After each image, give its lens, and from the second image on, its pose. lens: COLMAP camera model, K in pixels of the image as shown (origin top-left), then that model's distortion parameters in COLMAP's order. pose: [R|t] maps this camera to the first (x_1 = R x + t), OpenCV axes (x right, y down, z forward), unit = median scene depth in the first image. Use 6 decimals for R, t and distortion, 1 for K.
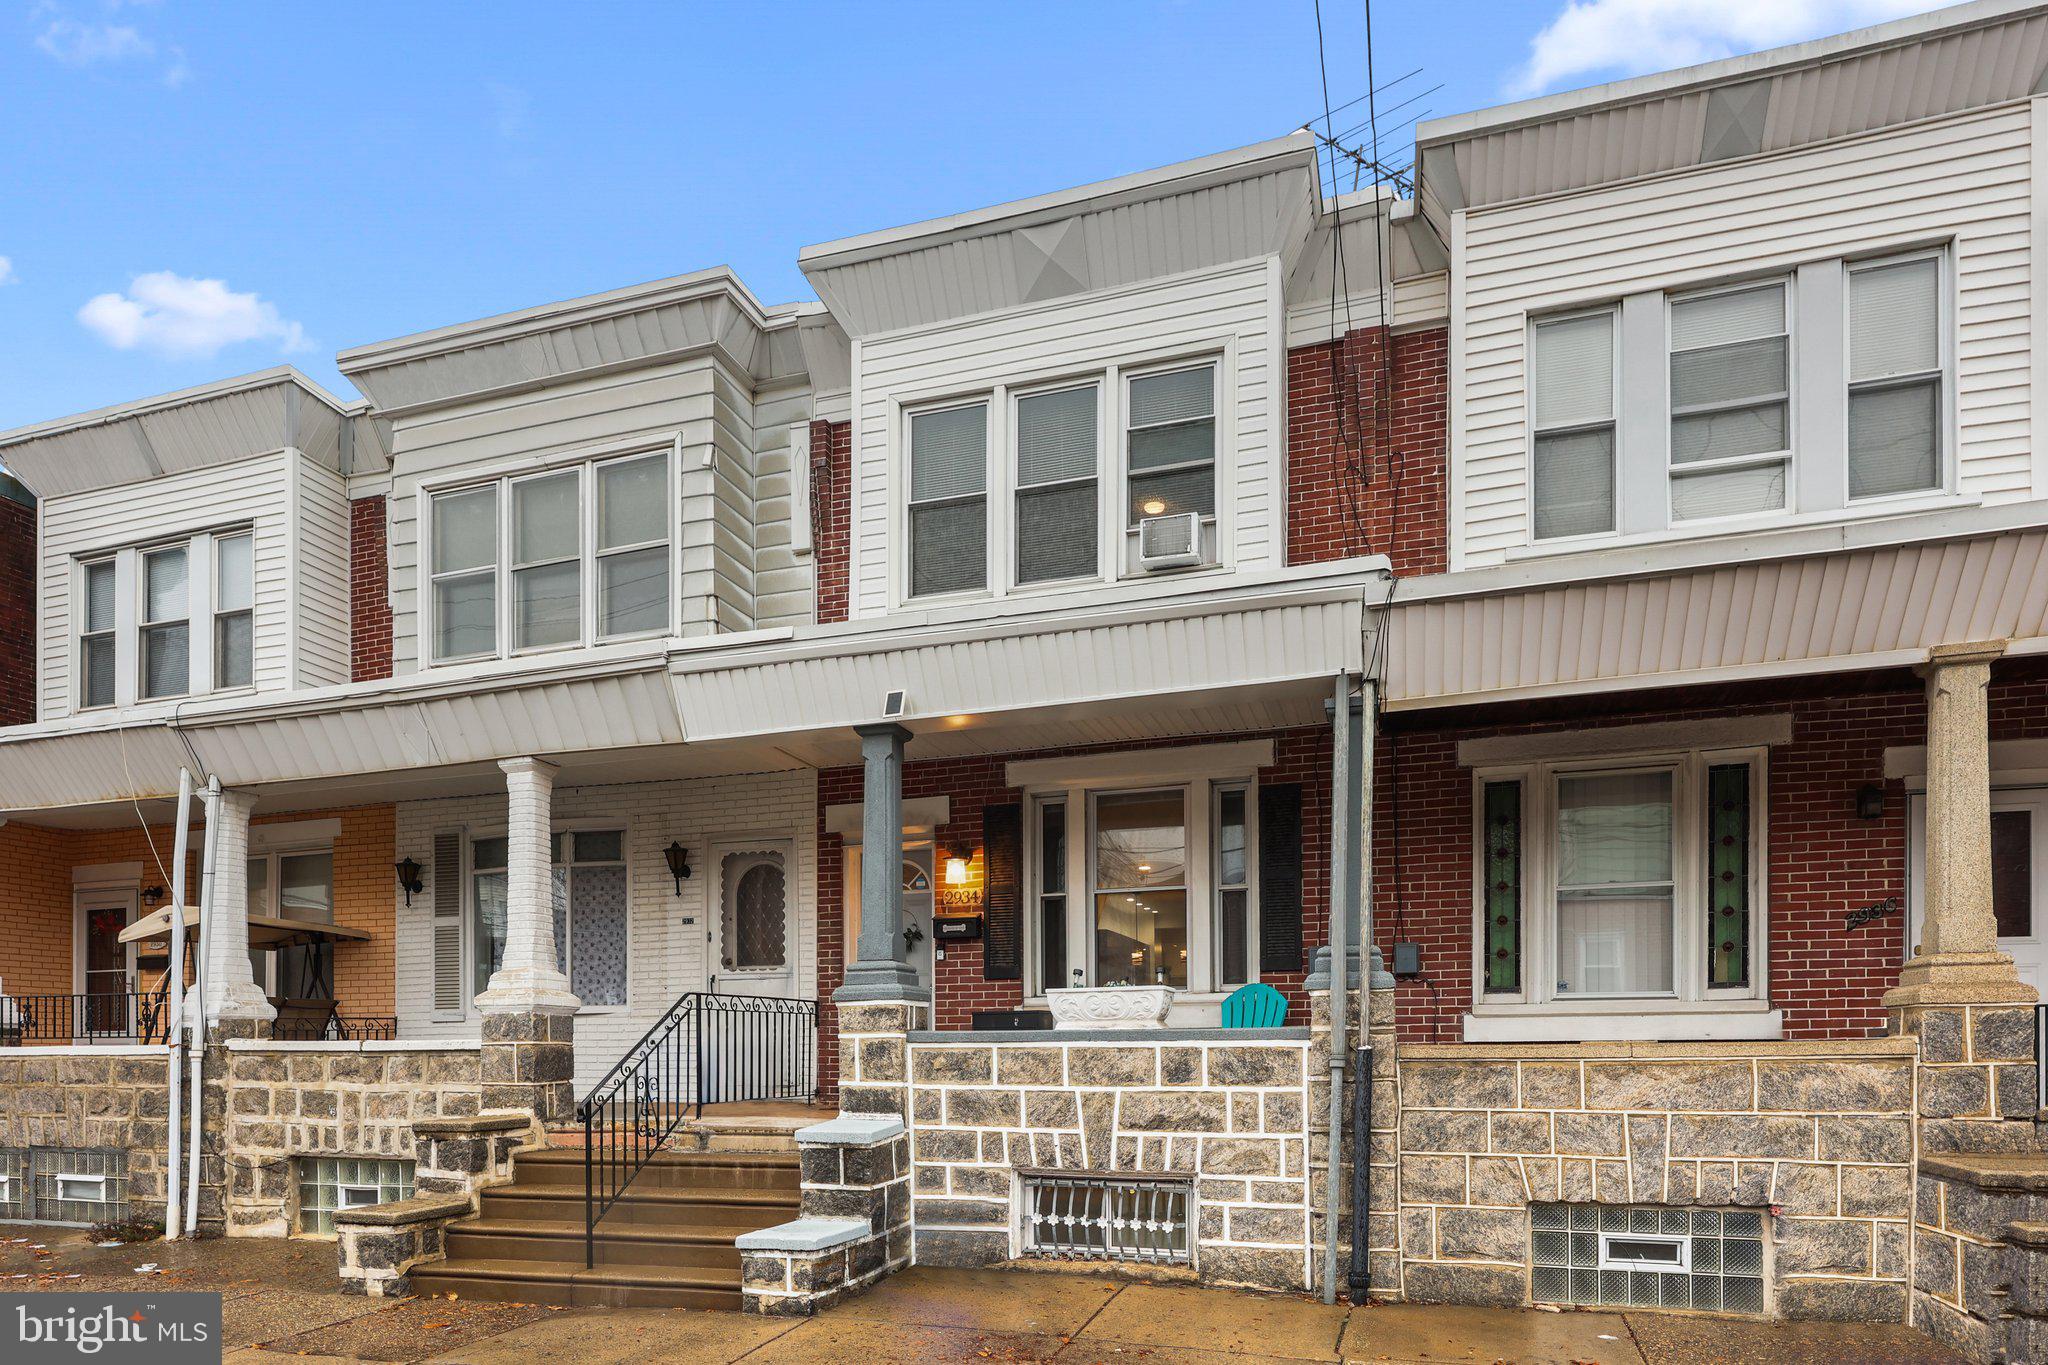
lens RADIAL K [[1153.8, 0, 1087.1], [0, 1153.8, 670.4], [0, 0, 1]] dist [0.001556, 0.000485]
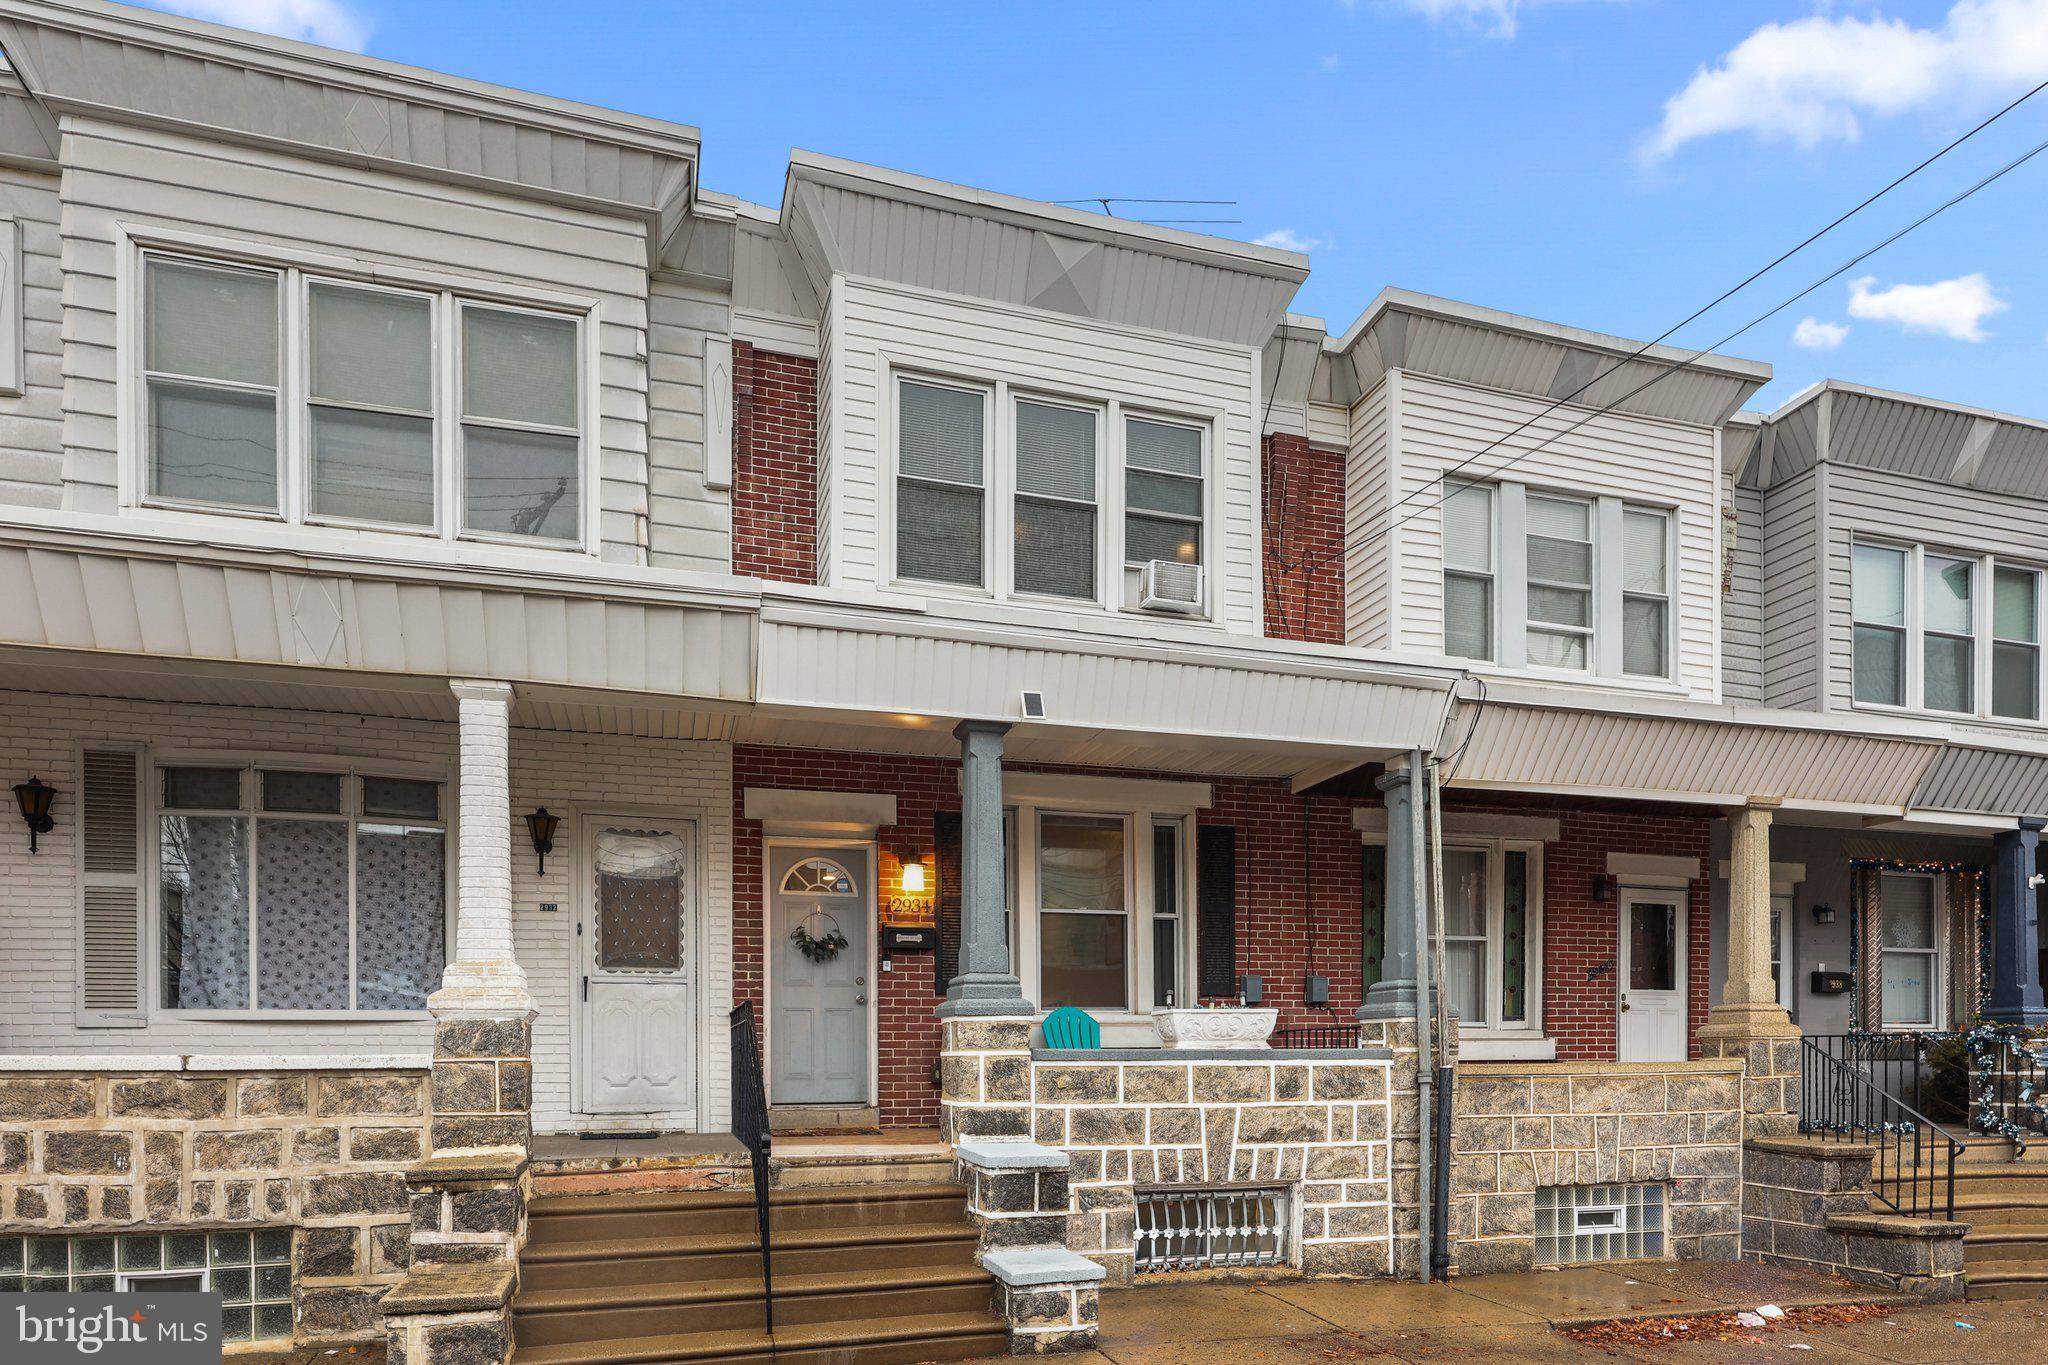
lens RADIAL K [[1176.0, 0, 1024.0], [0, 1176.0, 682.5], [0, 0, 1]] dist [0.001855, 0.000846]
pose [[0.825598, 0.174989, 0.536439, -0.658606], [-0.175690, 0.983159, -0.050318, 0.057601], [-0.536210, -0.052704, 0.842438, 0.177384]]
